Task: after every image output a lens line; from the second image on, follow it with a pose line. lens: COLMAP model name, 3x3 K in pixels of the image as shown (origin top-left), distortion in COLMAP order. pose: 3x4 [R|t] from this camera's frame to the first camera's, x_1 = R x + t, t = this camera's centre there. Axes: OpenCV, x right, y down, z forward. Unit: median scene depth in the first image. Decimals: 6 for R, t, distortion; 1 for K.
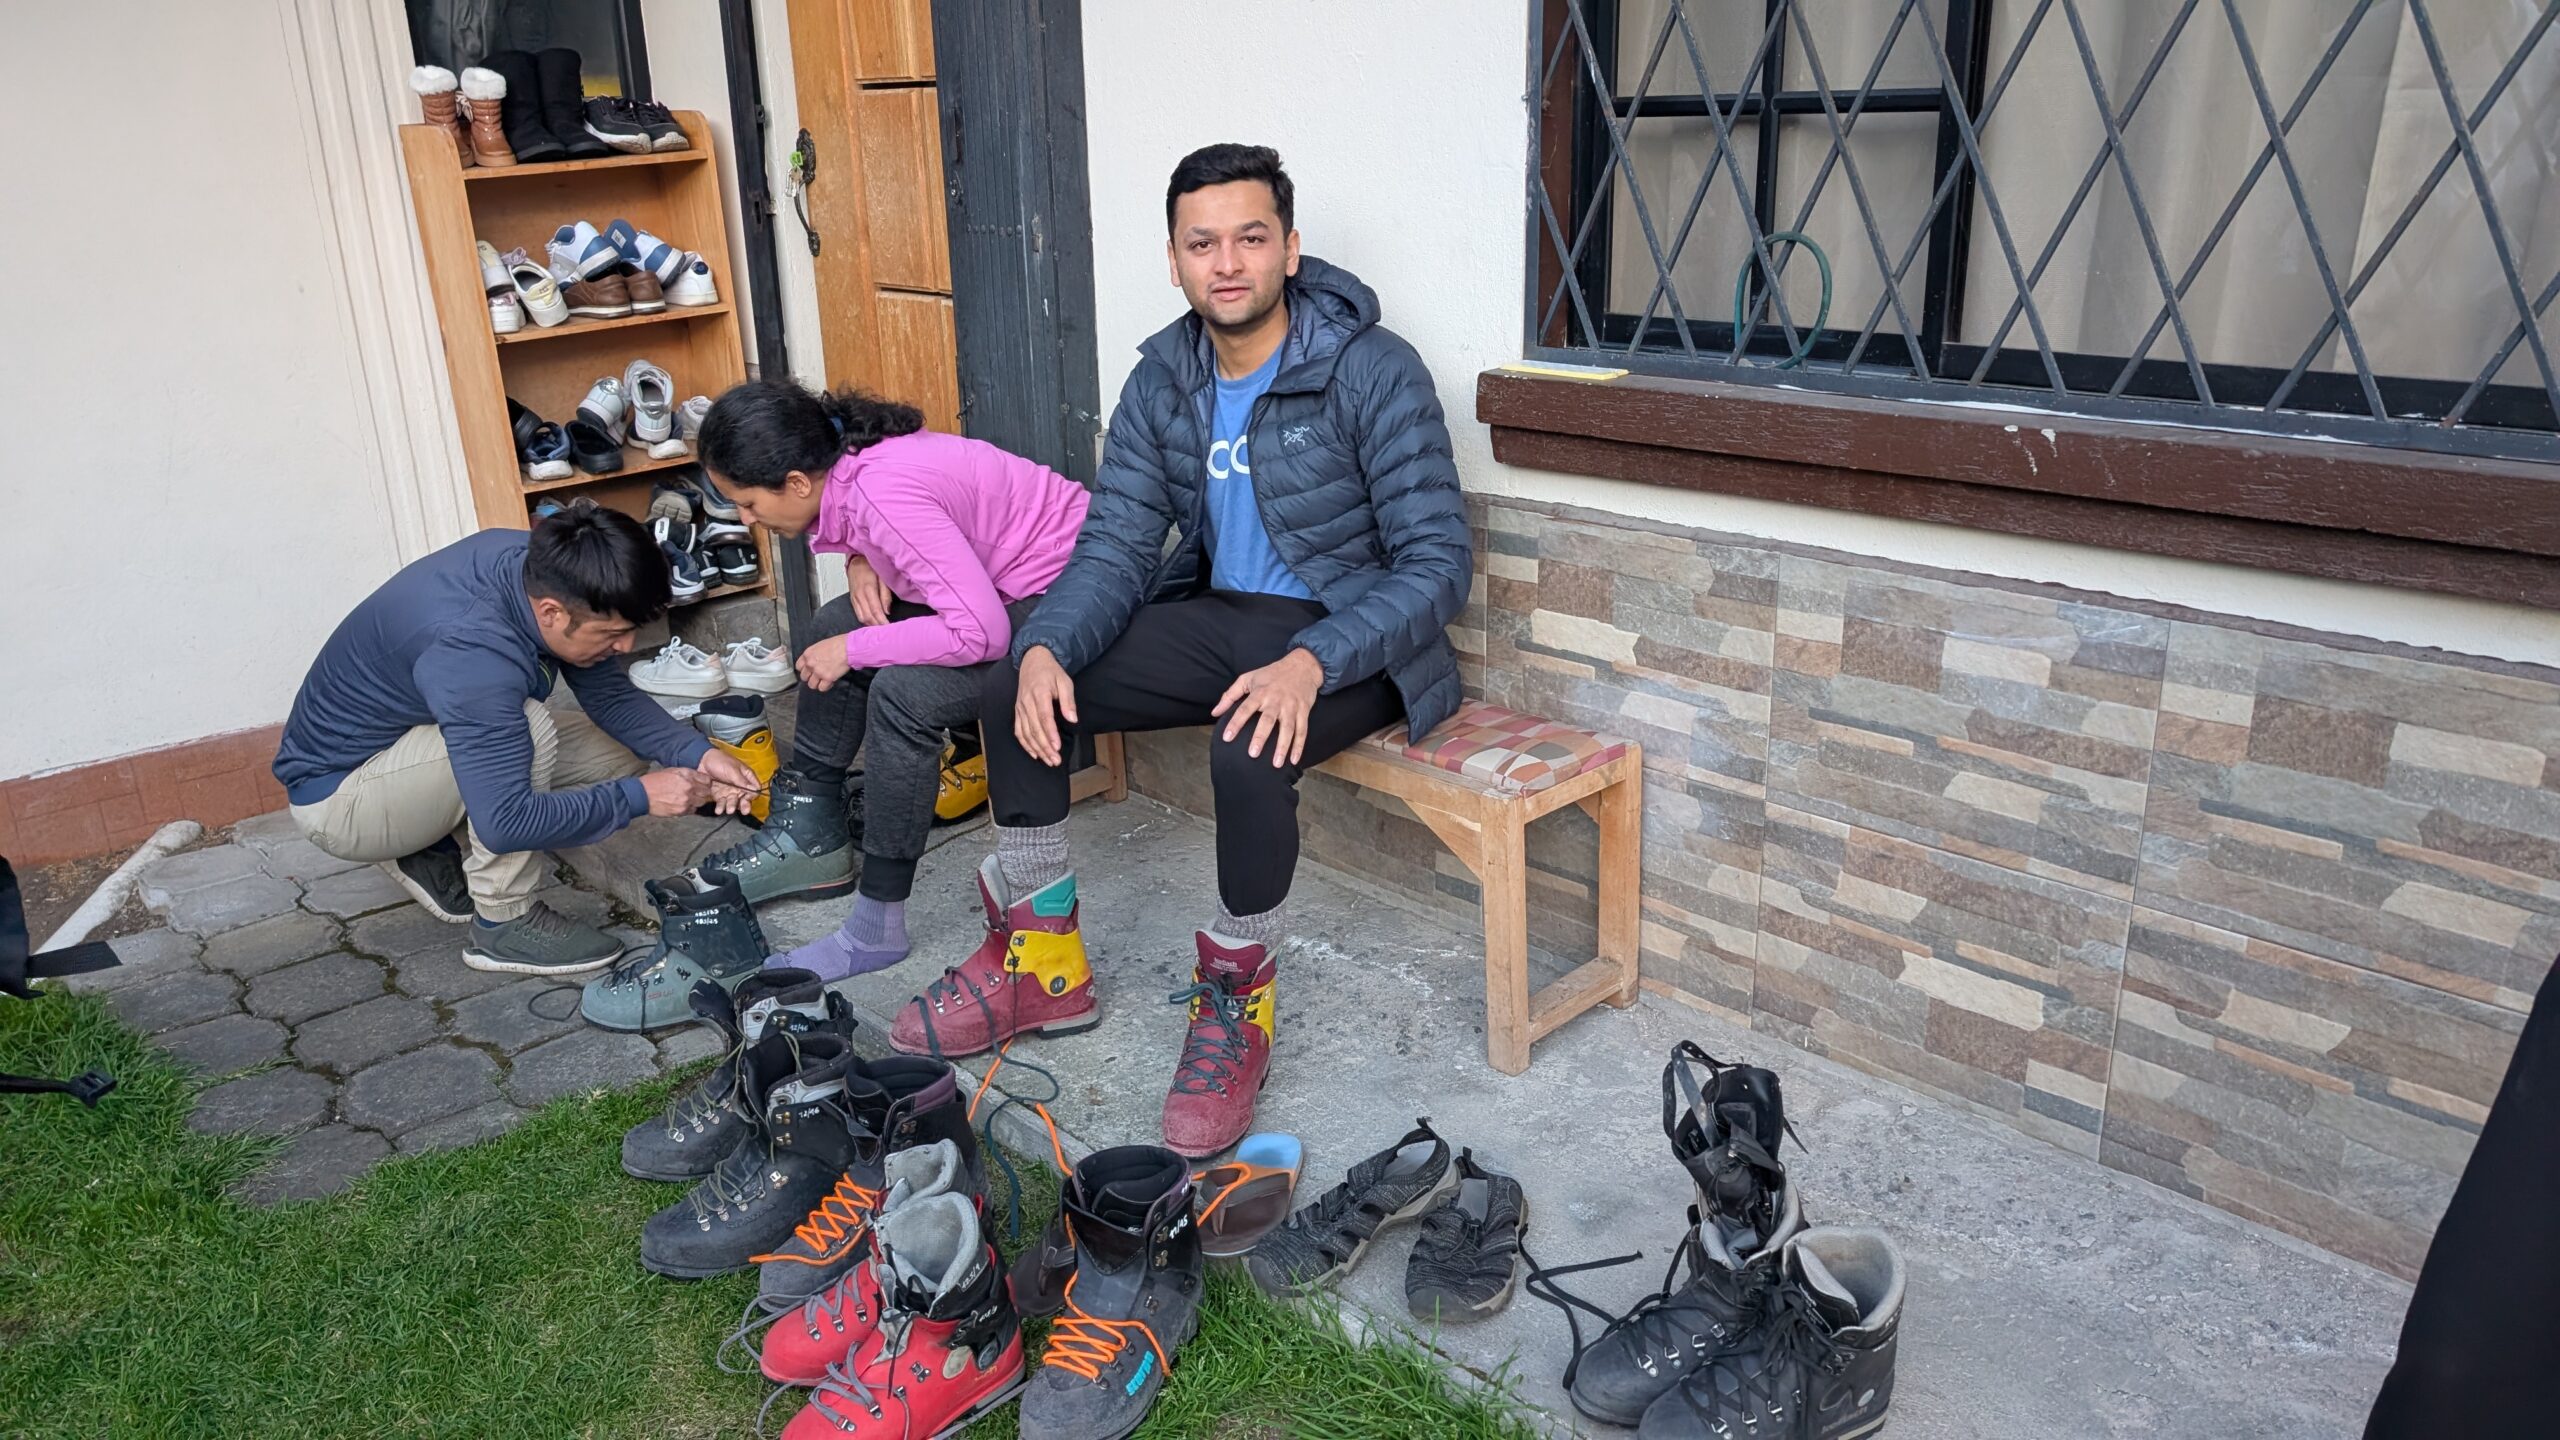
lens RADIAL K [[1776.7, 0, 1282.9], [0, 1776.7, 723.8], [0, 0, 1]] dist [0.044712, 0.000370]
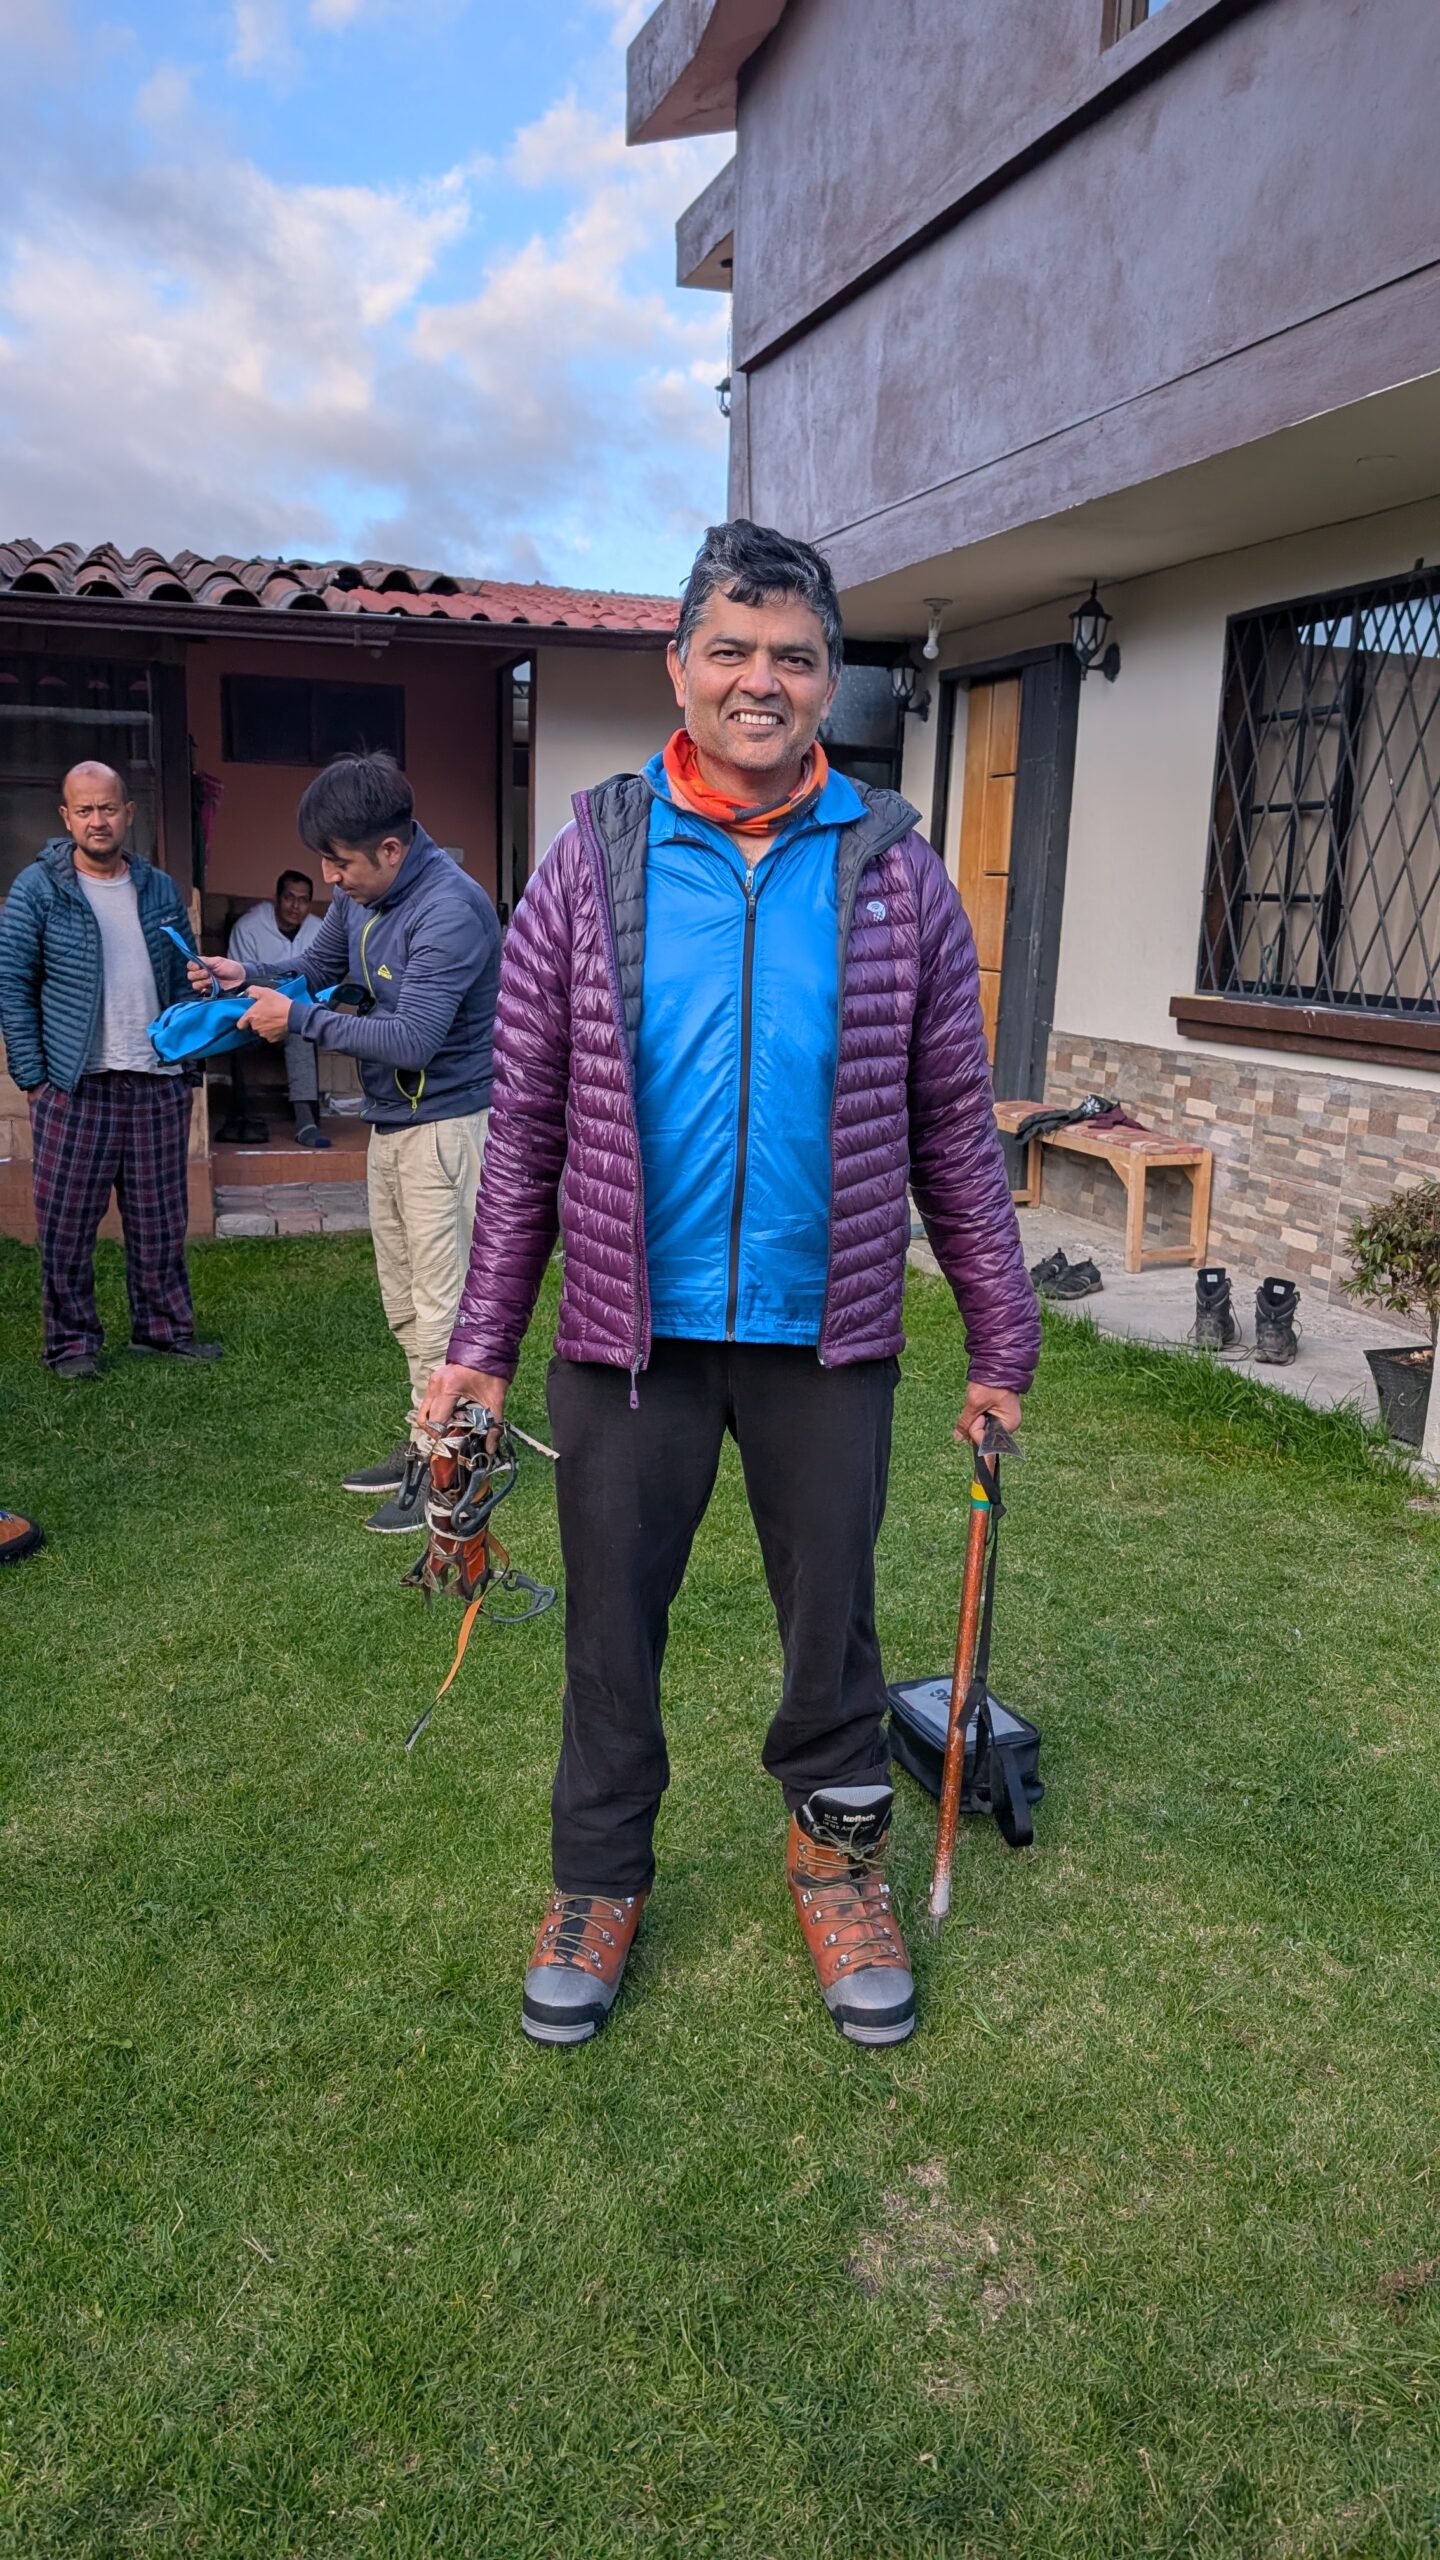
lens RADIAL K [[1776.7, 0, 713.4], [0, 1776.7, 1279.5], [0, 0, 1]] dist [0.044712, 0.000370]
pose [[0.898055, 0.142357, -0.416210, 0.671211], [-0.189607, 0.979049, -0.074249, 0.526608], [0.396920, 0.145596, 0.906232, -1.542476]]
